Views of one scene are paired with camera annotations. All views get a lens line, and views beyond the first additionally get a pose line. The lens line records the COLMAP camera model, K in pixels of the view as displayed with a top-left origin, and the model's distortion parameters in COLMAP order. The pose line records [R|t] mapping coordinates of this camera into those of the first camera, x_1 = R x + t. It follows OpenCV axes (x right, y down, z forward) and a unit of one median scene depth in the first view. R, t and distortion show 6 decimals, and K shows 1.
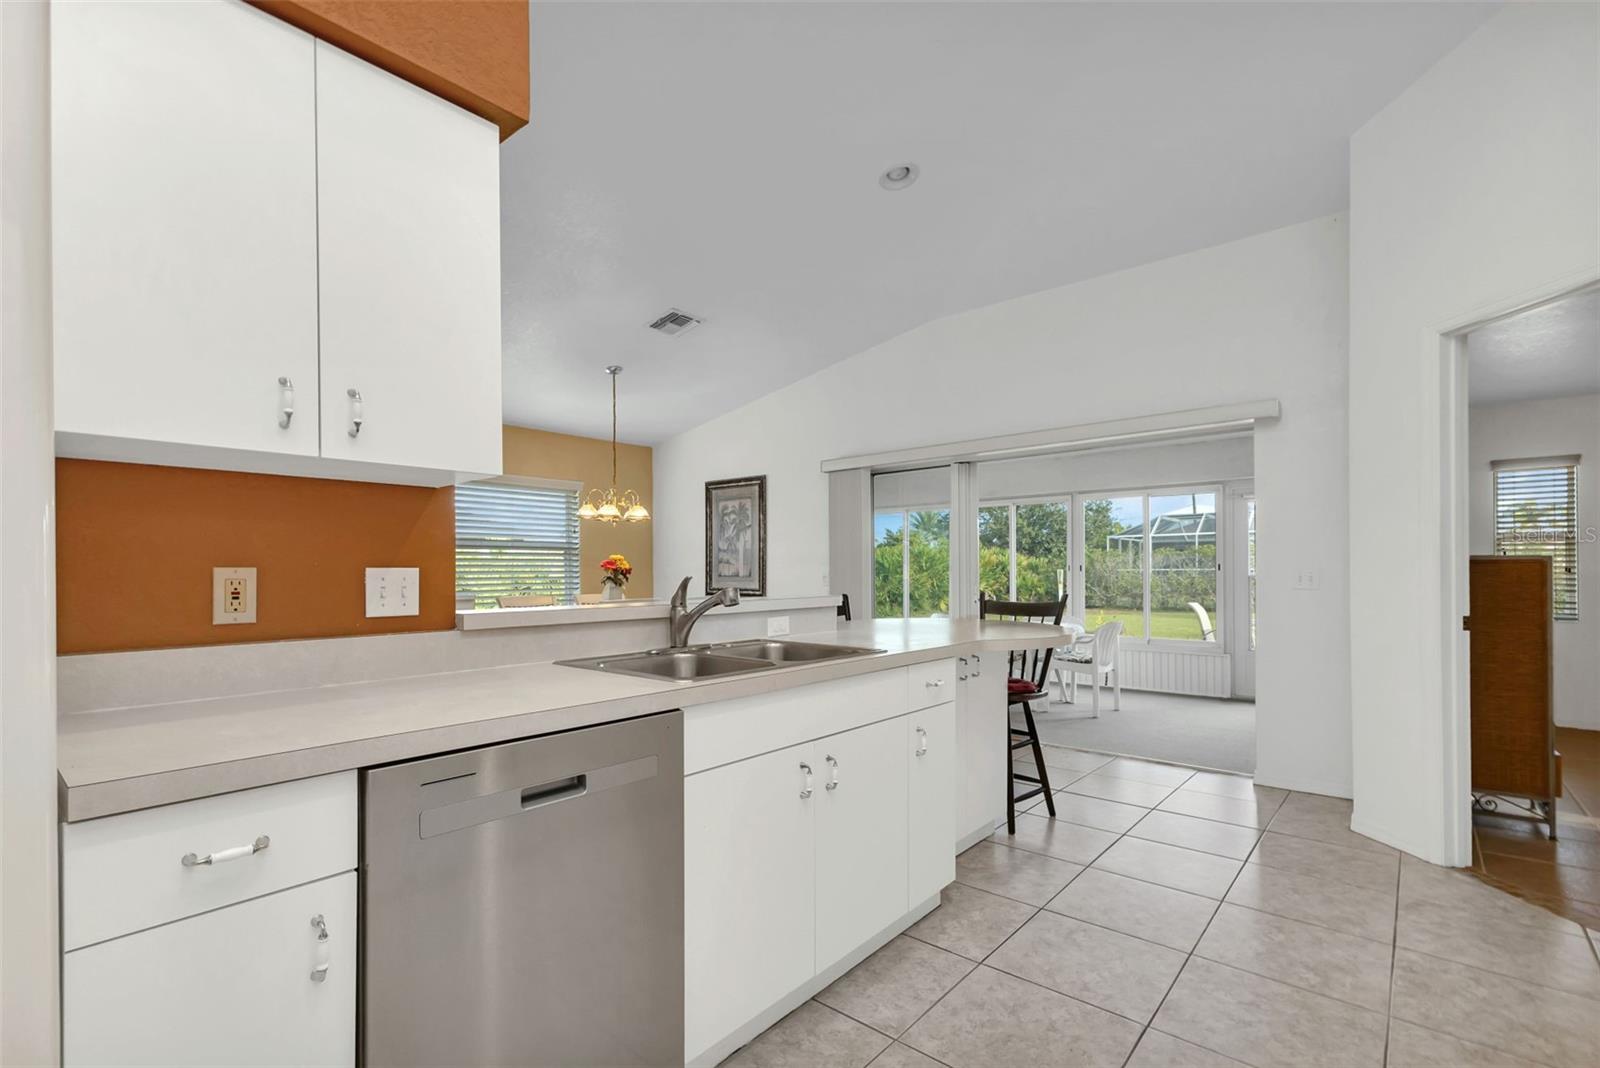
lens RADIAL K [[712.9, 0, 795.8], [0, 712.9, 568.4], [0, 0, 1]] dist [0.009170, 0.000125]
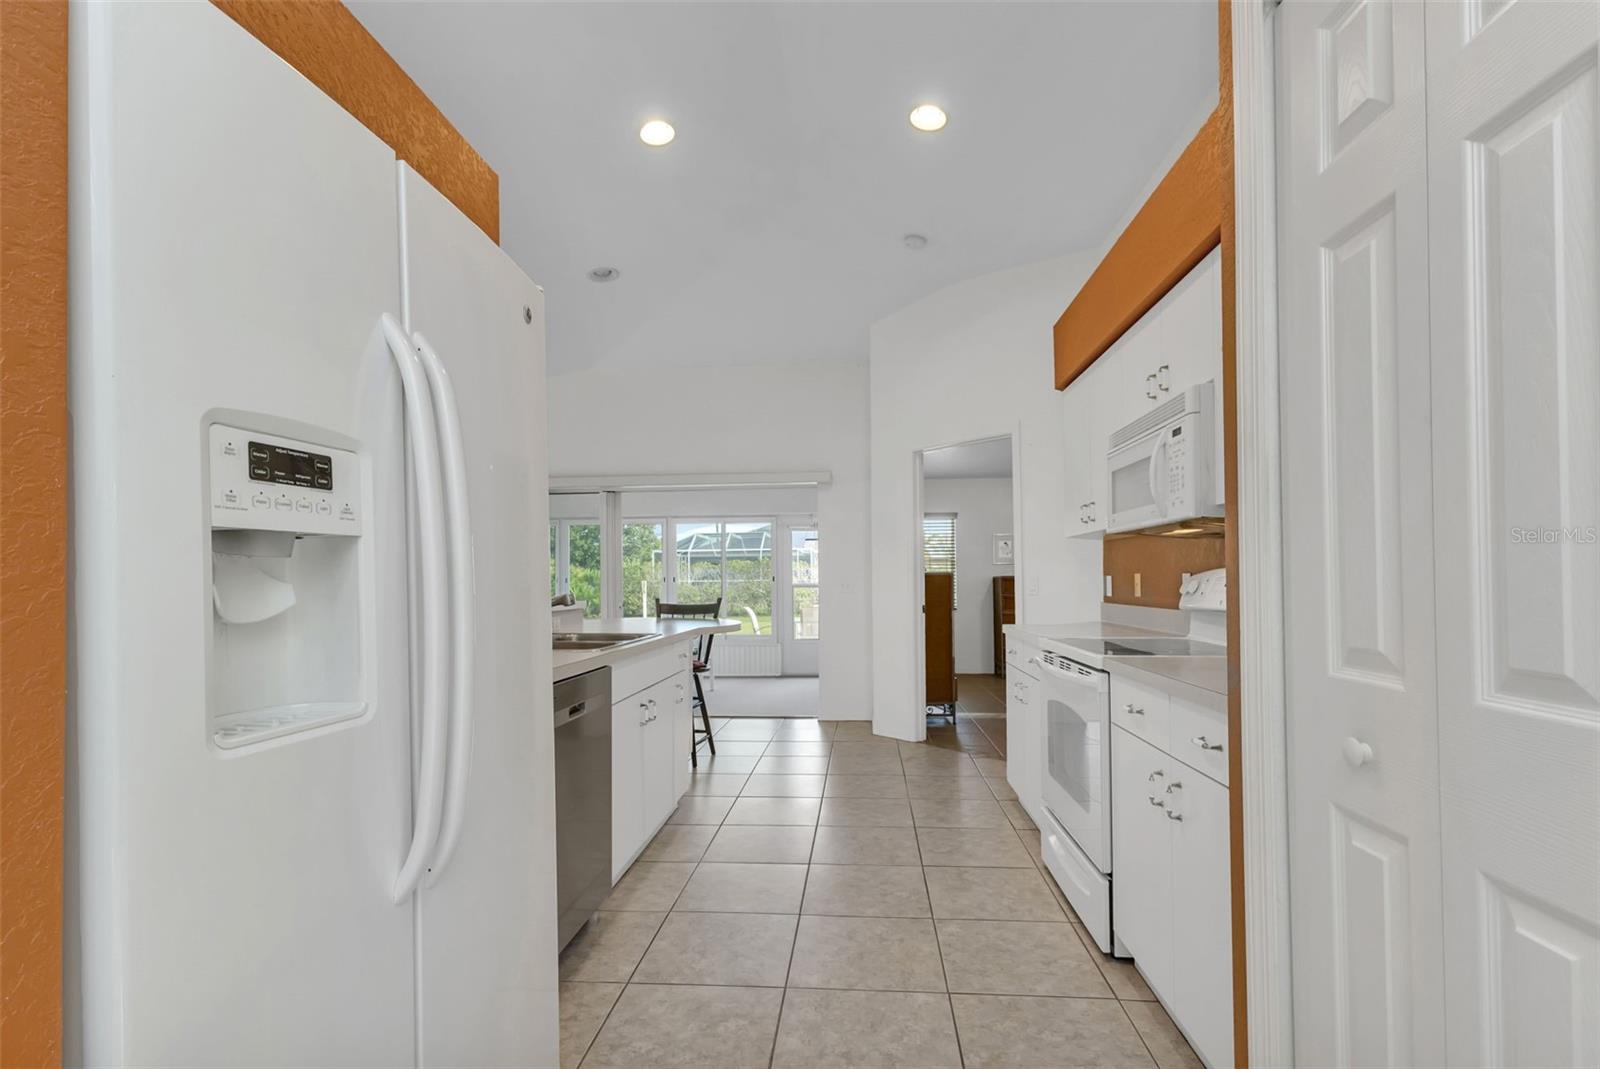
lens RADIAL K [[722.4, 0, 800.8], [0, 722.4, 558.5], [0, 0, 1]] dist [0.003198, 0.000188]
pose [[0.809373, 0.015383, 0.587093, -0.210723], [0.002426, 0.999561, -0.029534, 0.000893], [-0.587289, 0.025328, 0.808981, -0.162841]]
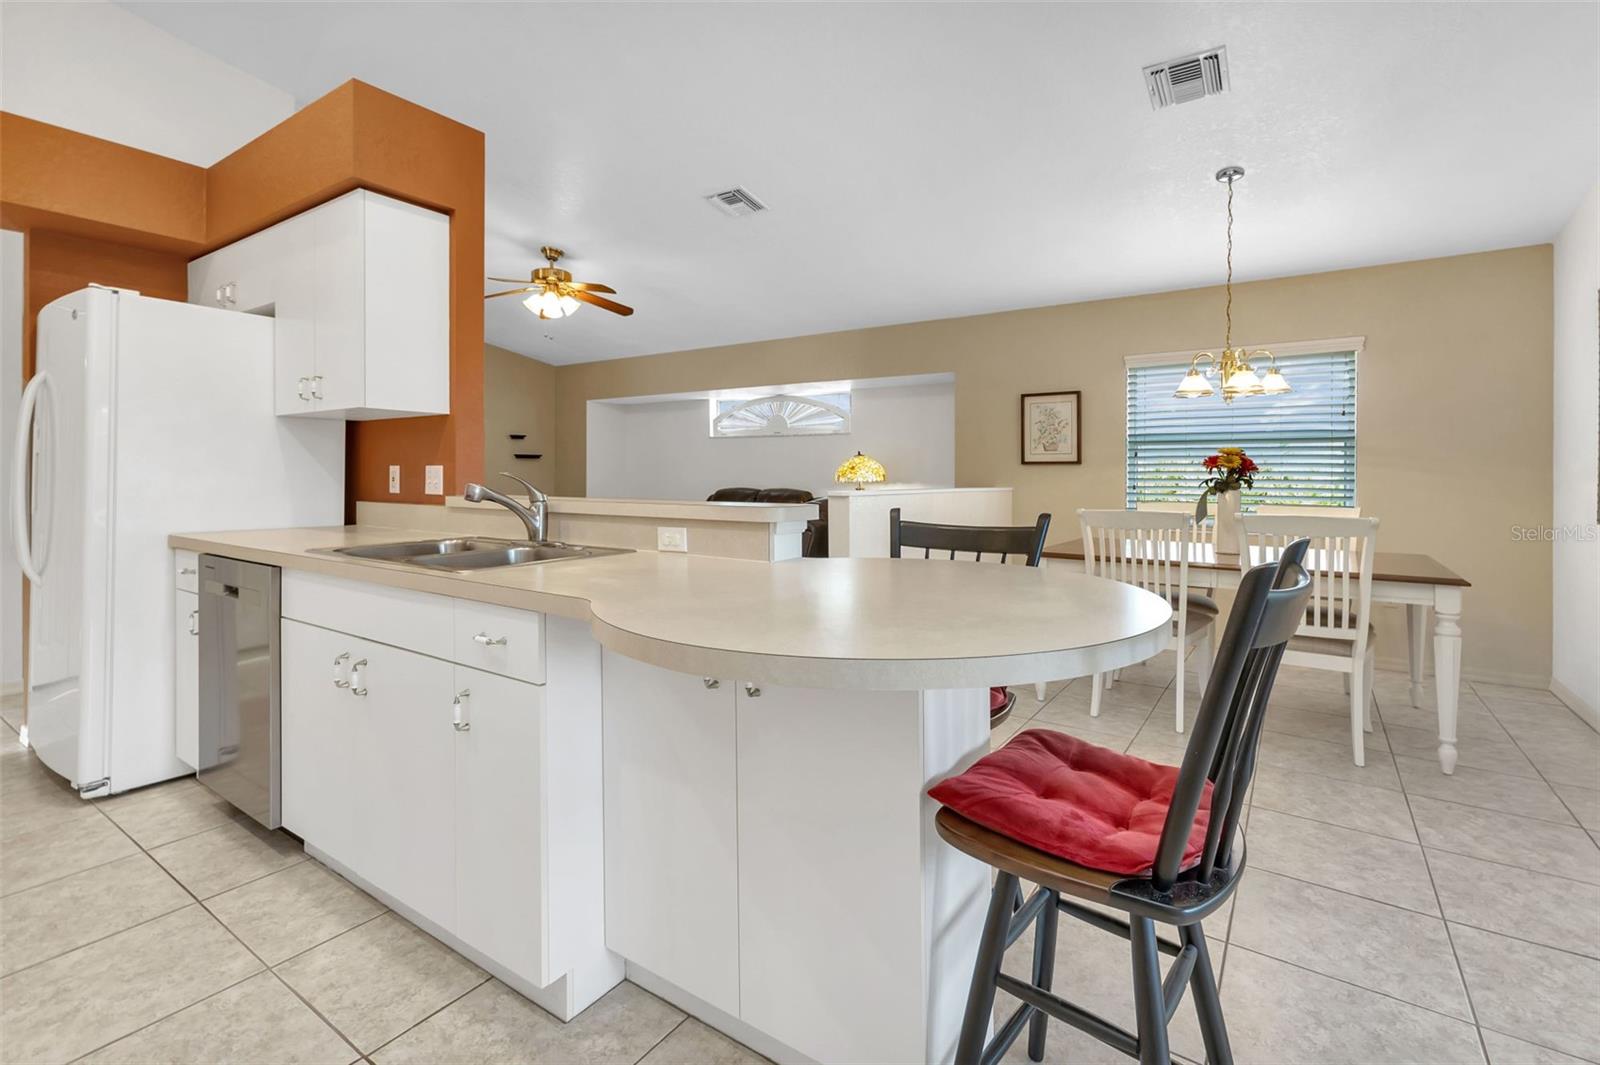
lens RADIAL K [[719.3, 0, 813.8], [0, 719.3, 475.9], [0, 0, 1]] dist [0.002255, -0.000319]
pose [[0.126763, 0.006928, -0.991909, 0.366376], [0.000109, 0.999976, 0.006998, 0.003424], [0.991933, -0.000996, 0.126759, 0.502254]]
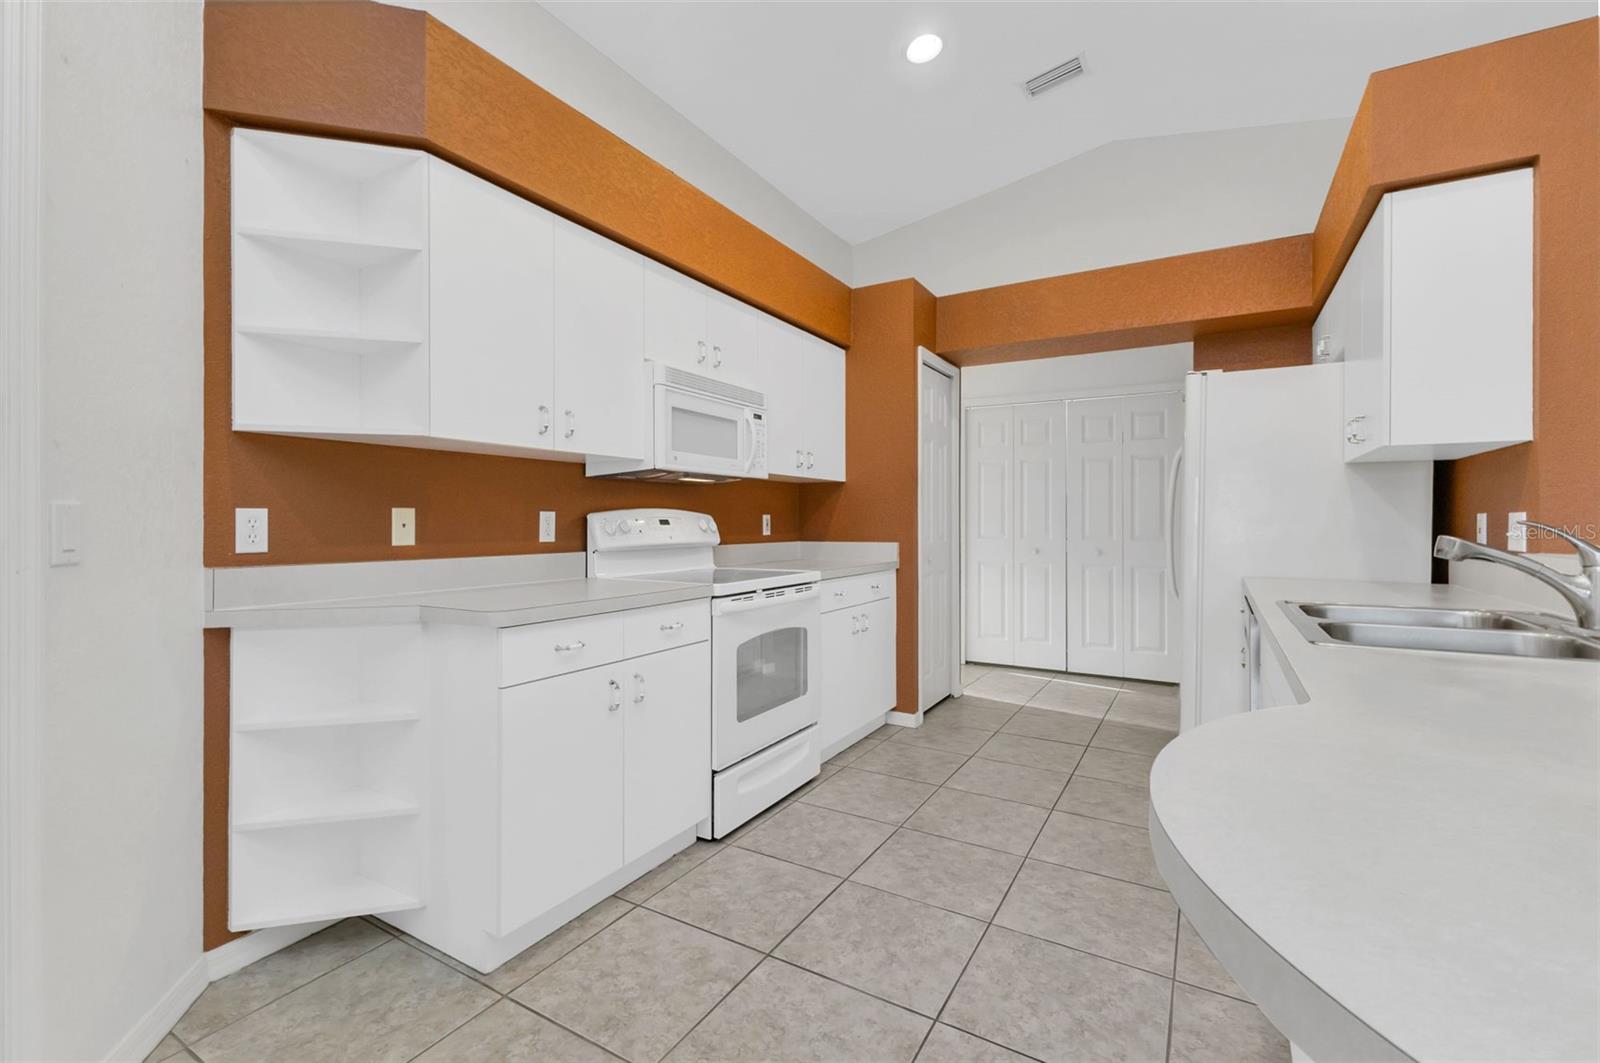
lens RADIAL K [[699.1, 0, 793.6], [0, 699.1, 522.3], [0, 0, 1]] dist [0.001433, 0.000007]
pose [[-0.984563, 0.001152, -0.175027, 0.265553], [0.001415, 0.999998, -0.001376, 0.004992], [0.175025, -0.001603, -0.984563, 0.594833]]
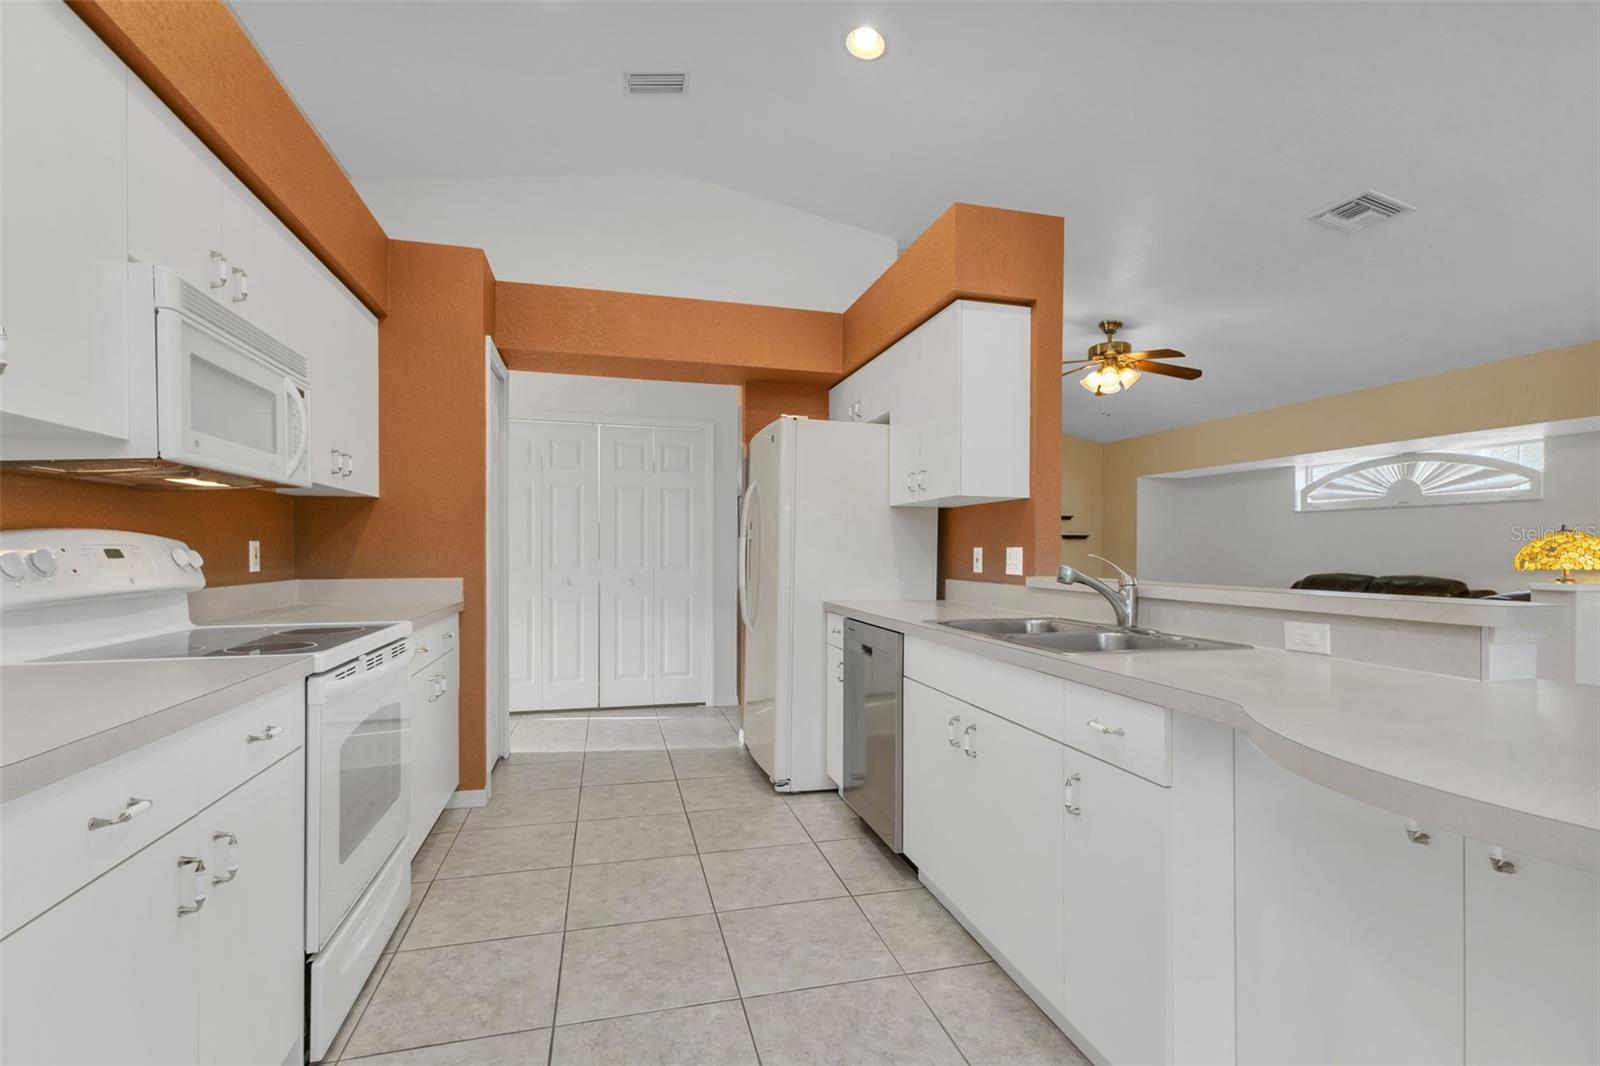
lens RADIAL K [[722.4, 0, 800.8], [0, 722.4, 557.0], [0, 0, 1]] dist [0.003198, 0.000188]
pose [[-0.559973, 0.006400, -0.828486, 0.363627], [-0.001585, 0.999960, 0.008796, 0.002262], [0.828509, 0.006238, -0.559941, 0.470589]]
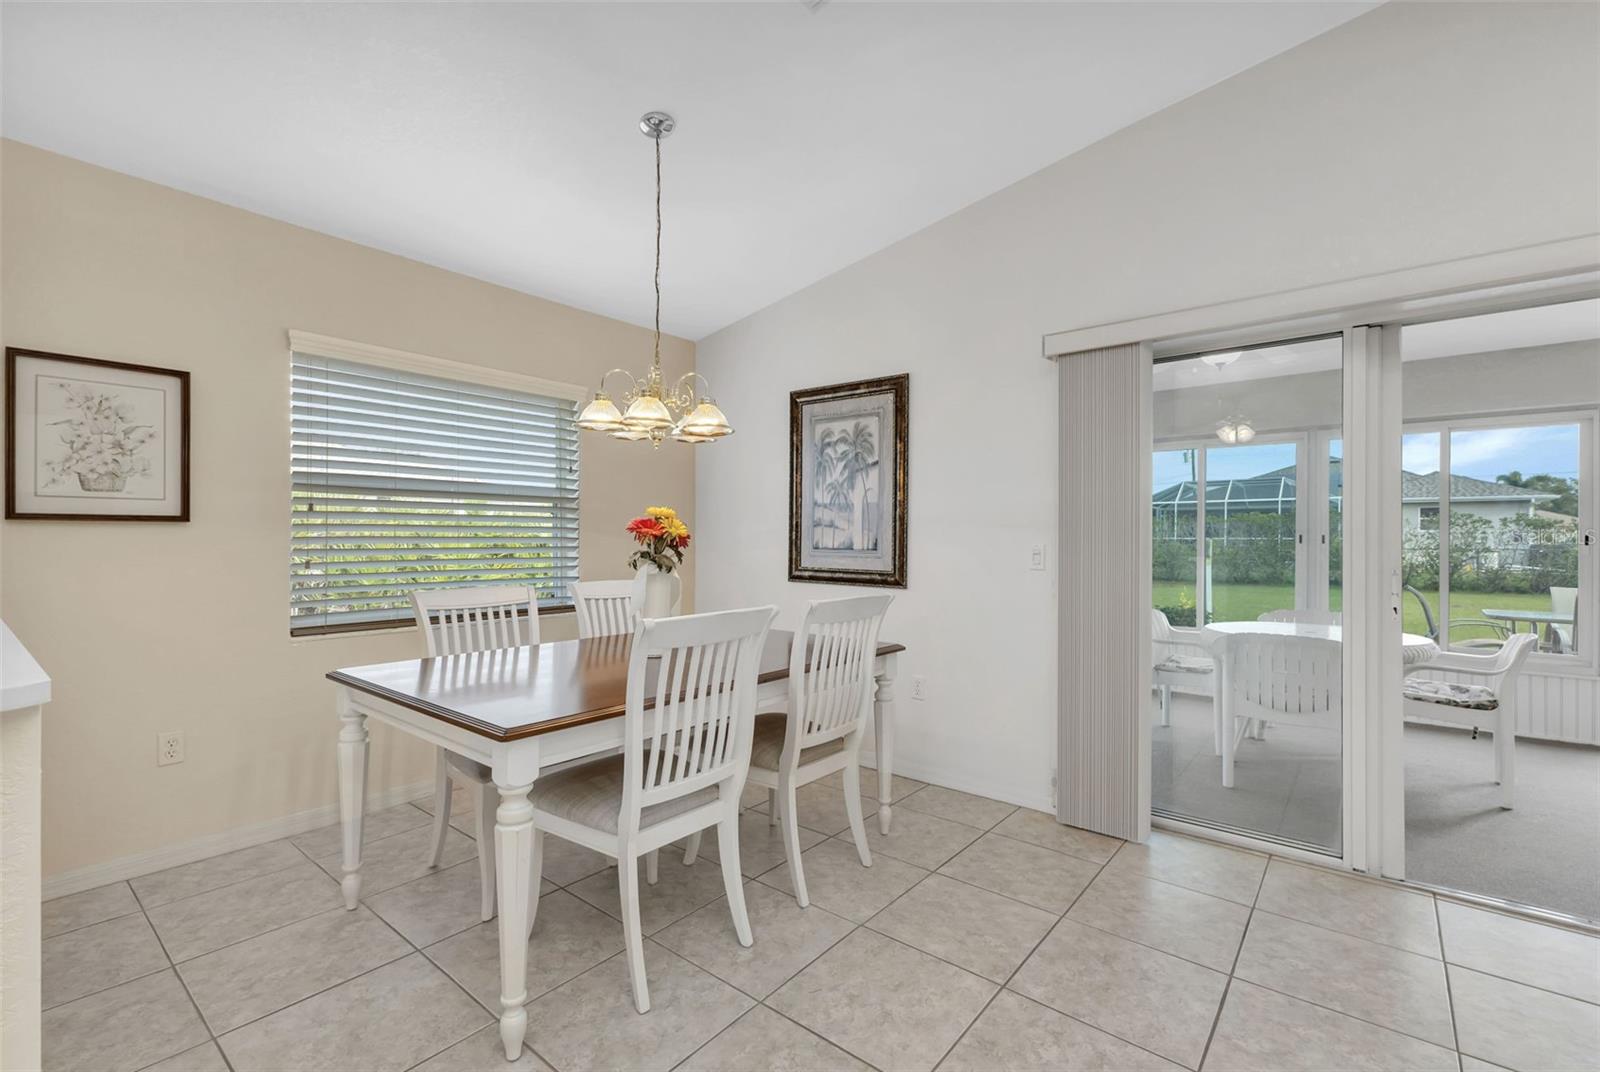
lens RADIAL K [[703.8, 0, 810.6], [0, 703.8, 536.3], [0, 0, 1]] dist [0.010803, -0.000119]
pose [[0.999416, 0.008829, 0.033017, -0.158261], [-0.008963, 0.999952, 0.003912, -0.001650], [-0.032981, -0.004206, 0.999447, 0.497246]]
